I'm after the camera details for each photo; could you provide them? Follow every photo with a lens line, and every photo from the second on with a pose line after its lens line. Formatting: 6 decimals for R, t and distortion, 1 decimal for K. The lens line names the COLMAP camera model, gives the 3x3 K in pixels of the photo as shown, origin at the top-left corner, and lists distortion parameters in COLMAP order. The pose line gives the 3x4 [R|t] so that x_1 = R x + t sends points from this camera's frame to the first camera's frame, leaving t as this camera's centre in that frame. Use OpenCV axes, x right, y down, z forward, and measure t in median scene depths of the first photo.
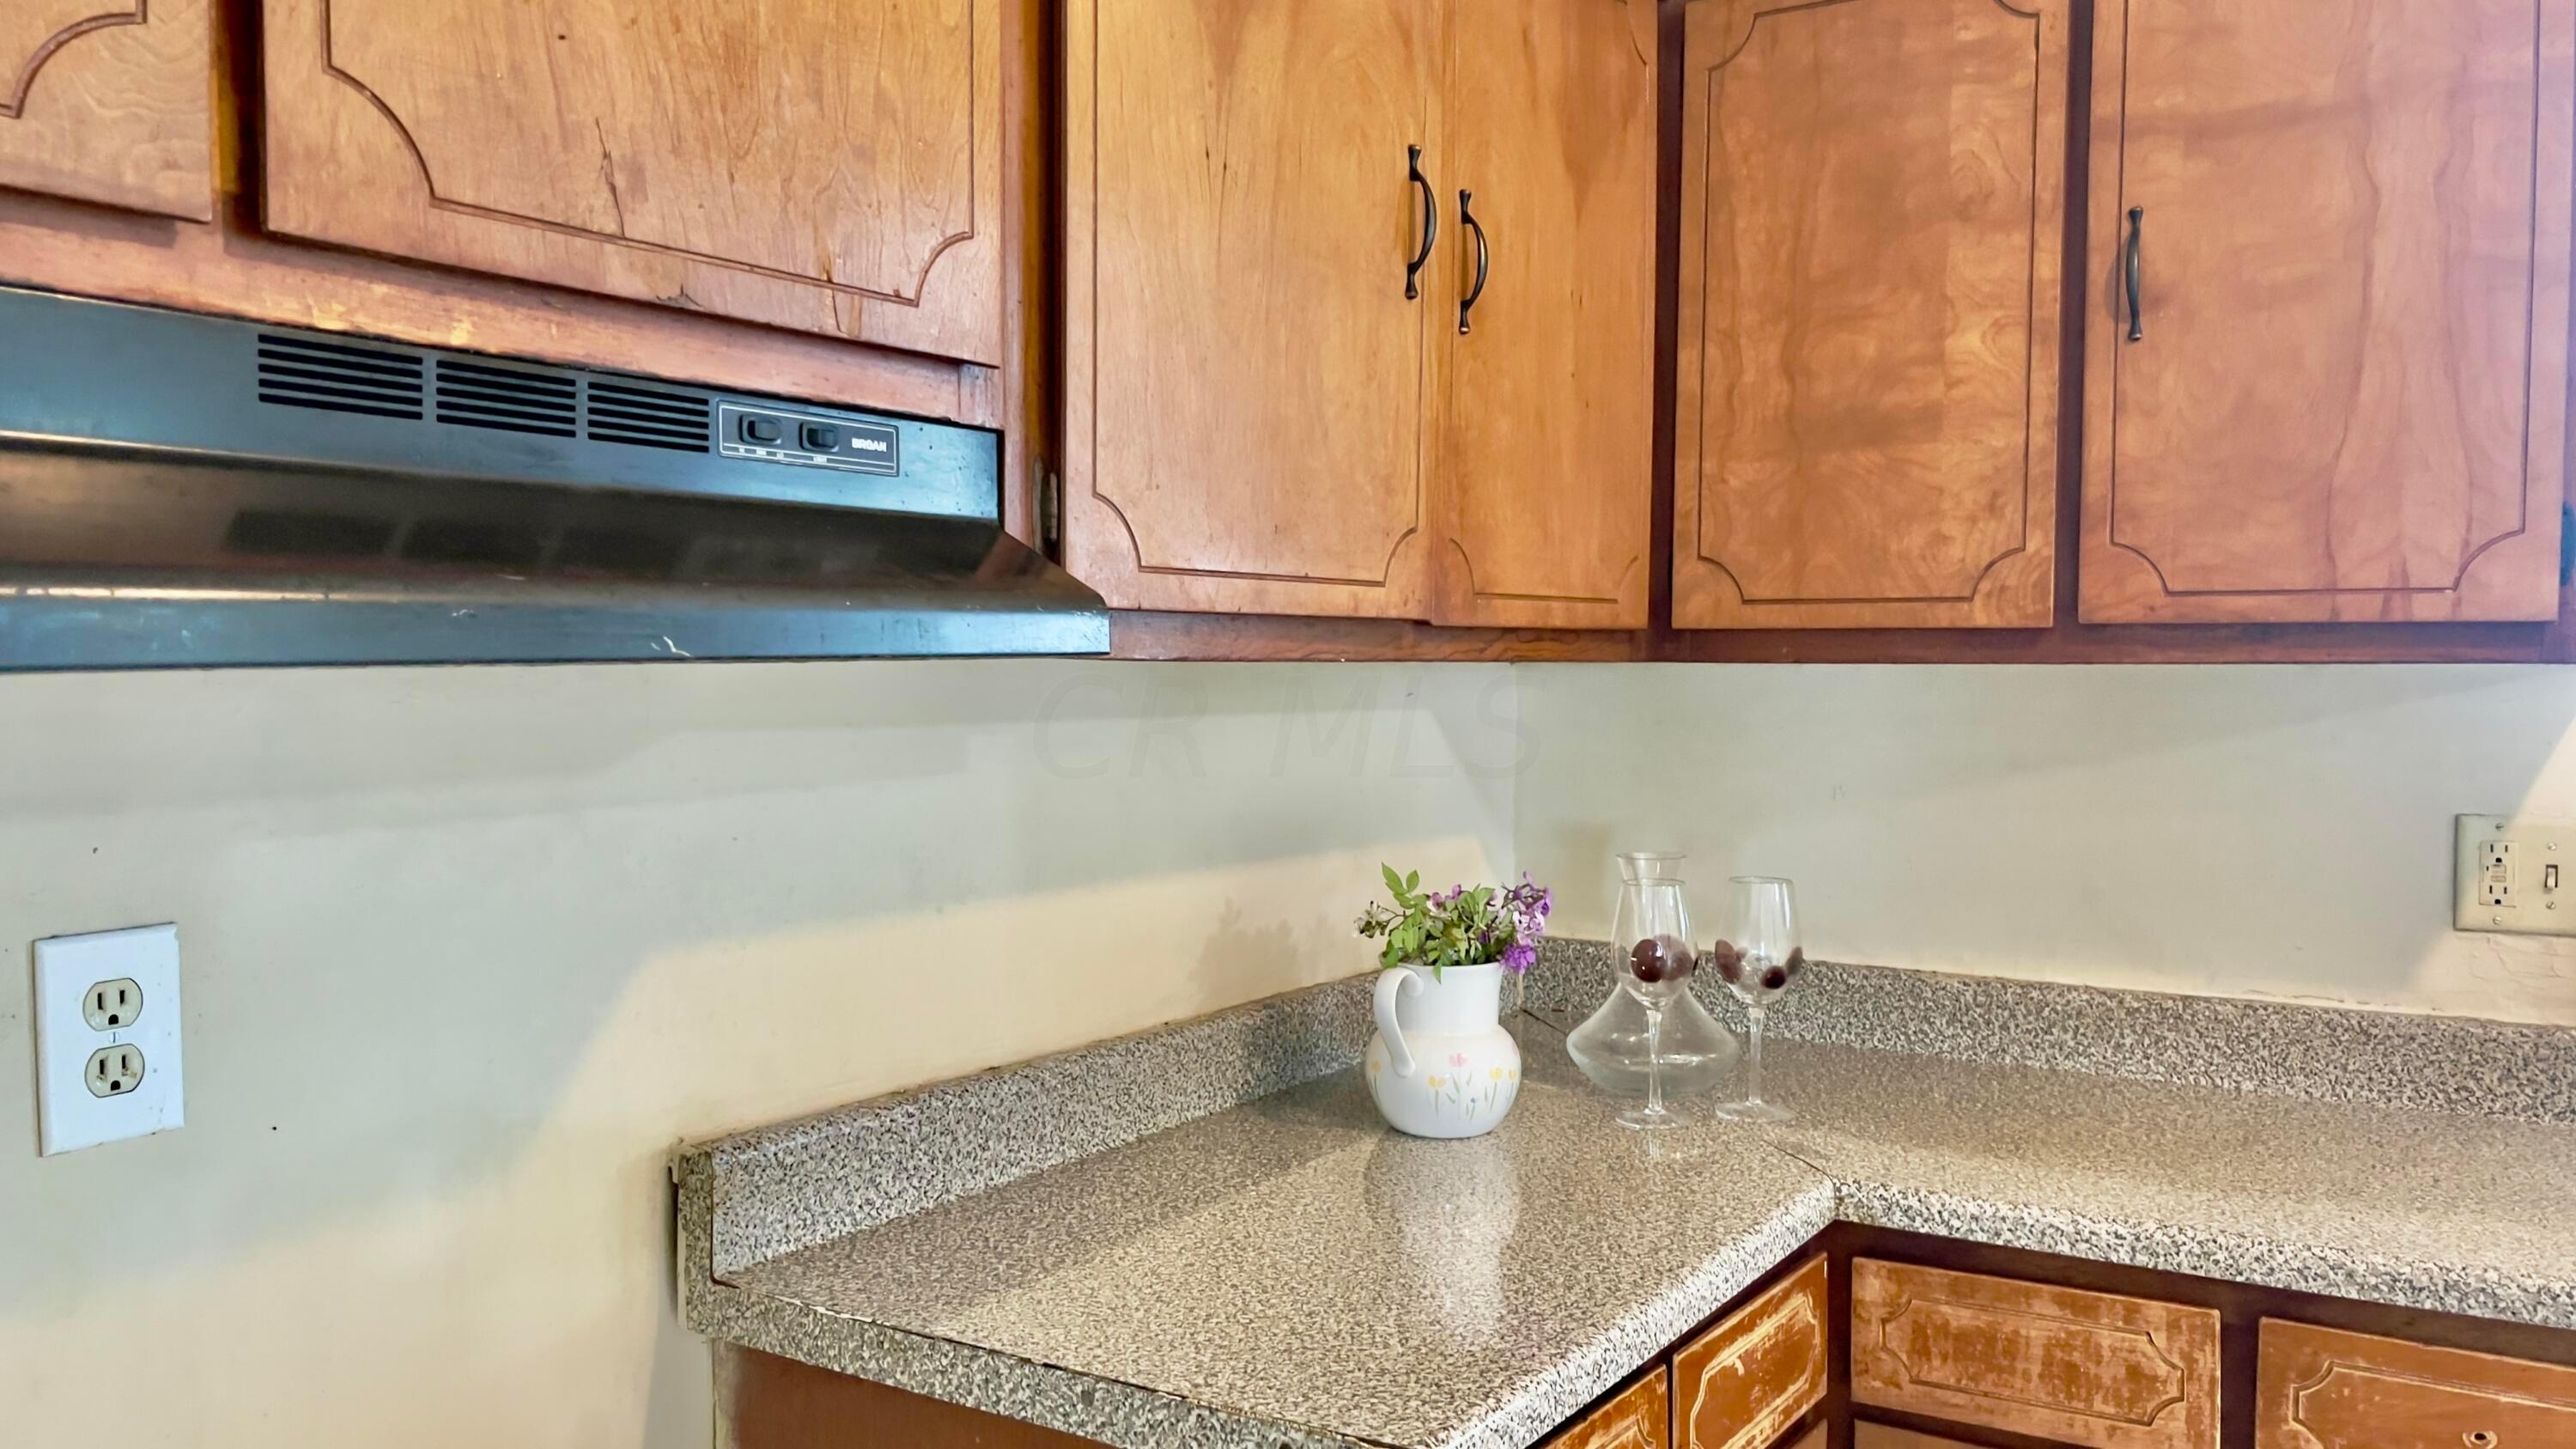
lens RADIAL K [[1943.1, 0, 1277.2], [0, 1943.1, 742.4], [0, 0, 1]] dist [0.059853, -0.078315]
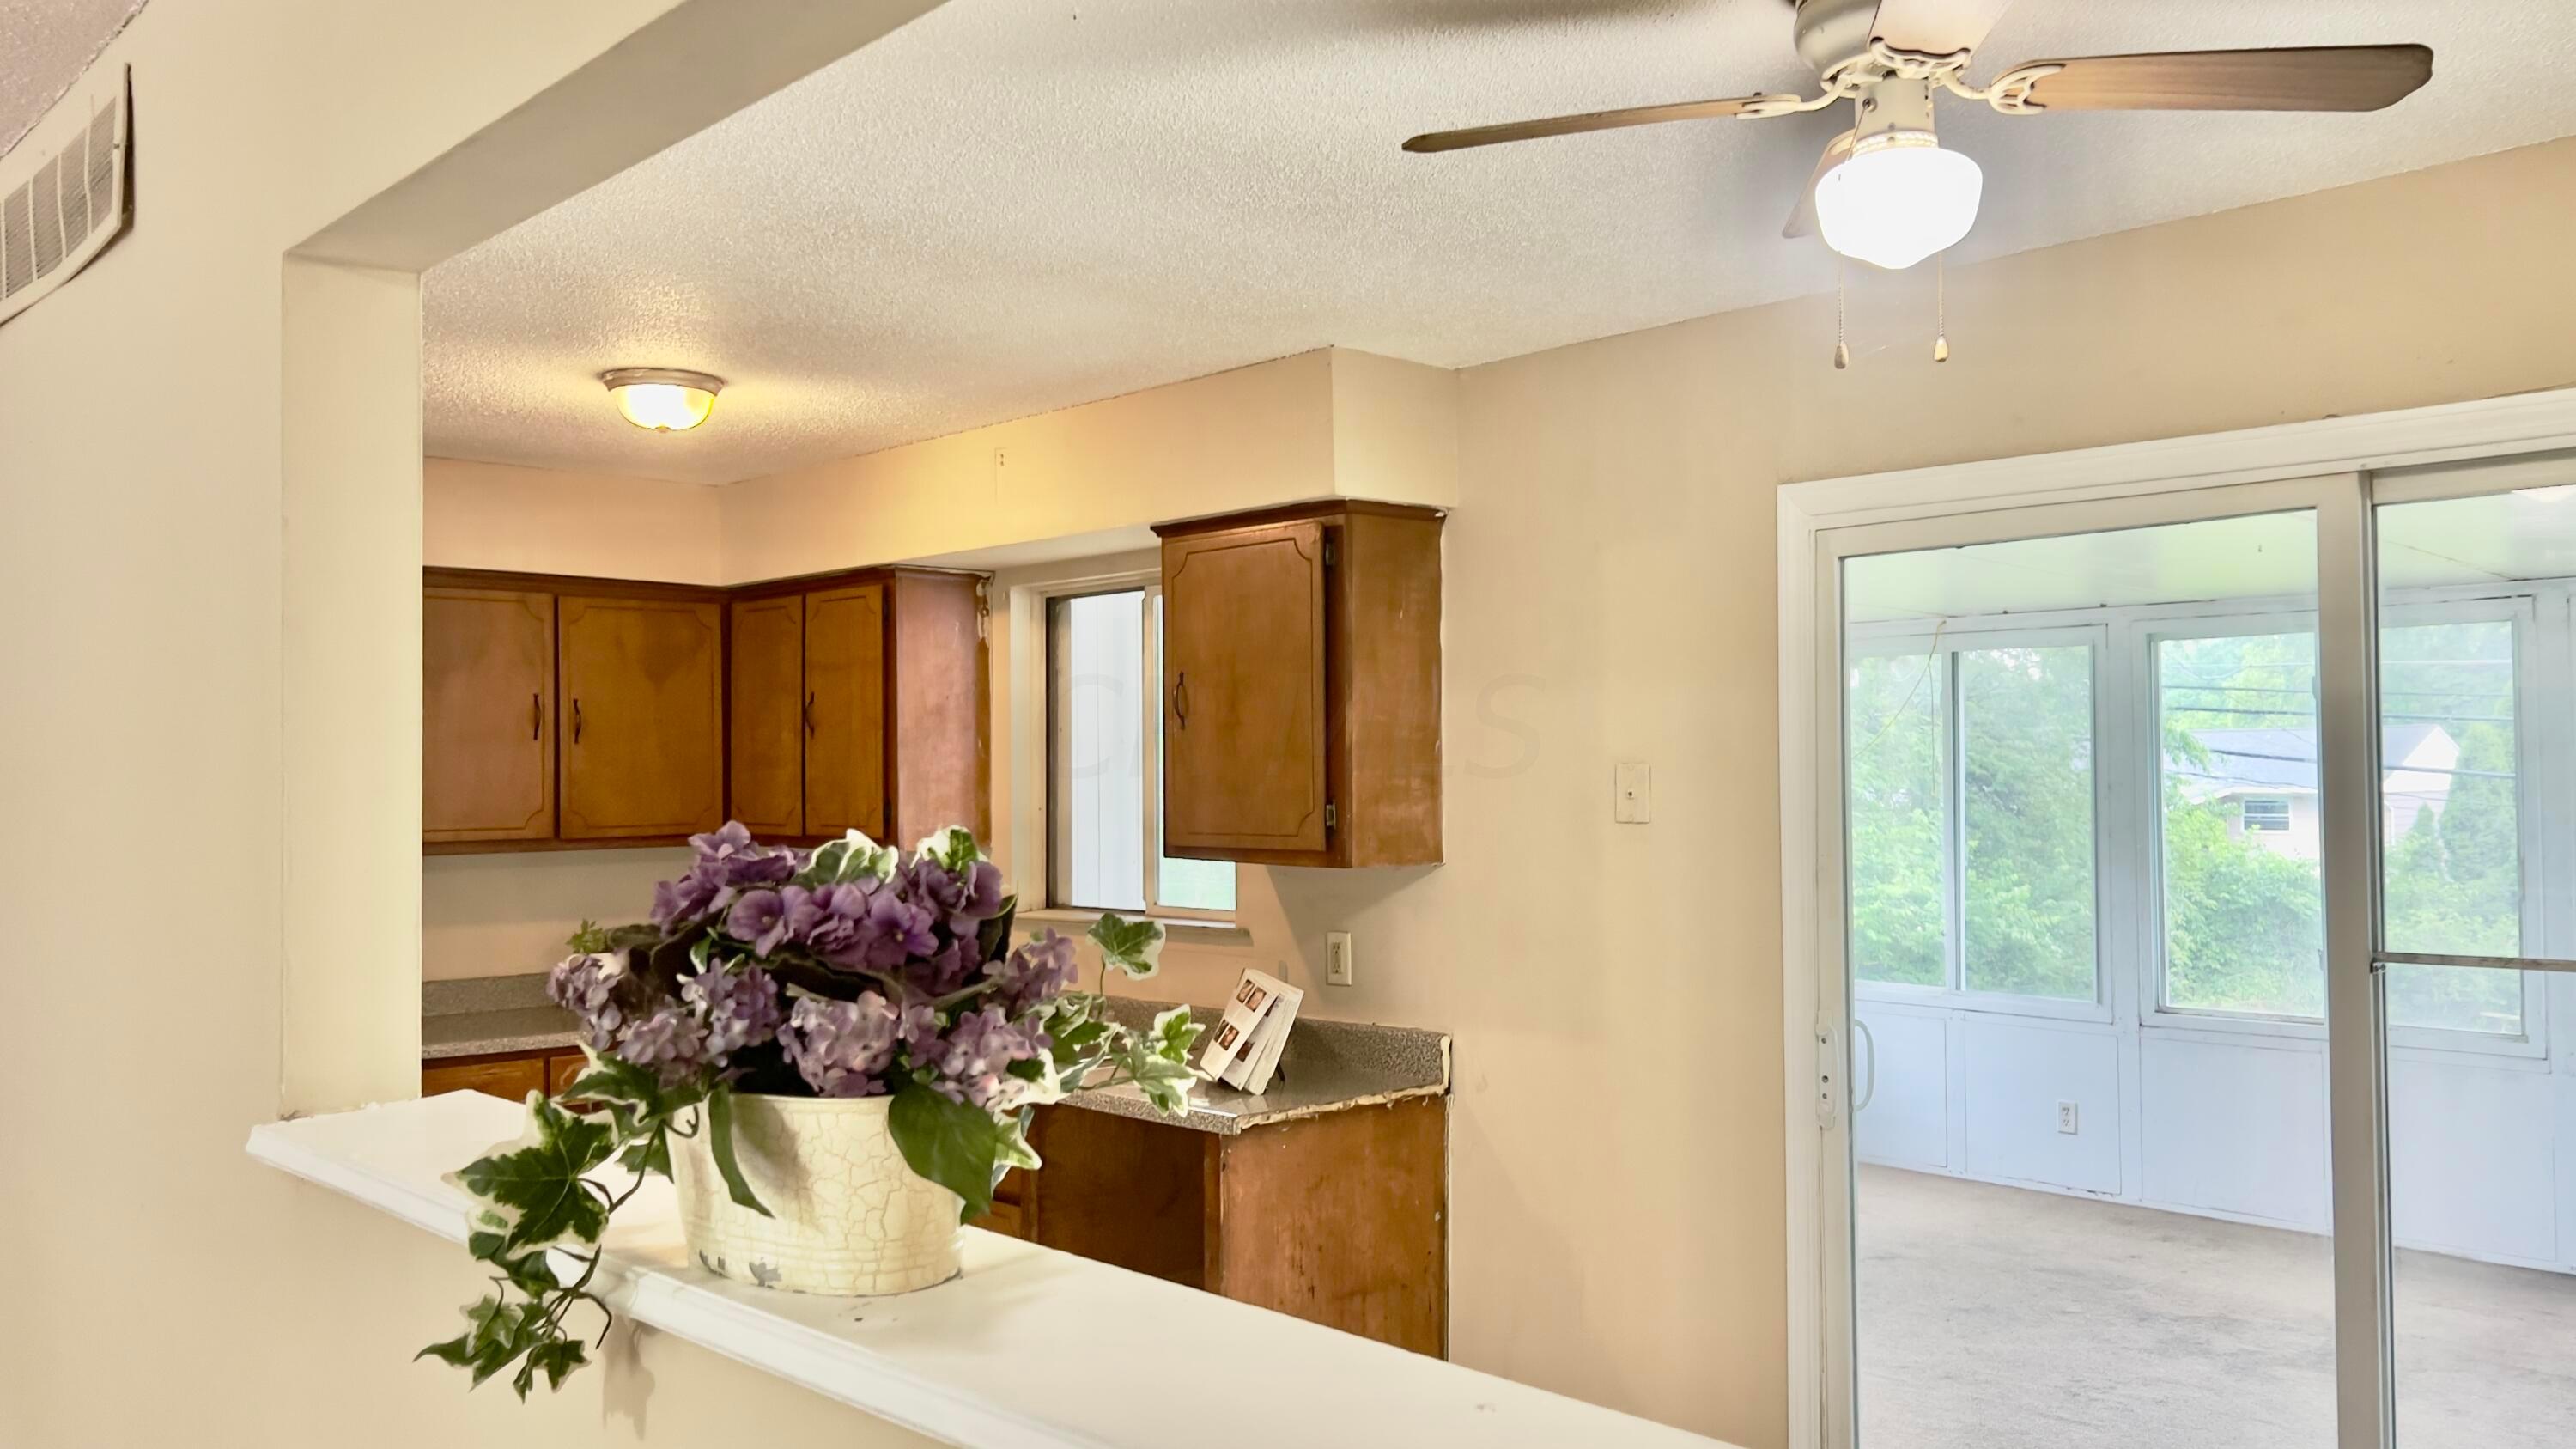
lens RADIAL K [[1940.6, 0, 1272.9], [0, 1940.6, 741.2], [0, 0, 1]] dist [0.158367, -0.467603]
pose [[0.969070, -0.013321, -0.246425, 2.108682], [0.000719, 0.998690, -0.051161, -0.059755], [0.246784, 0.049401, 0.967810, -1.894160]]
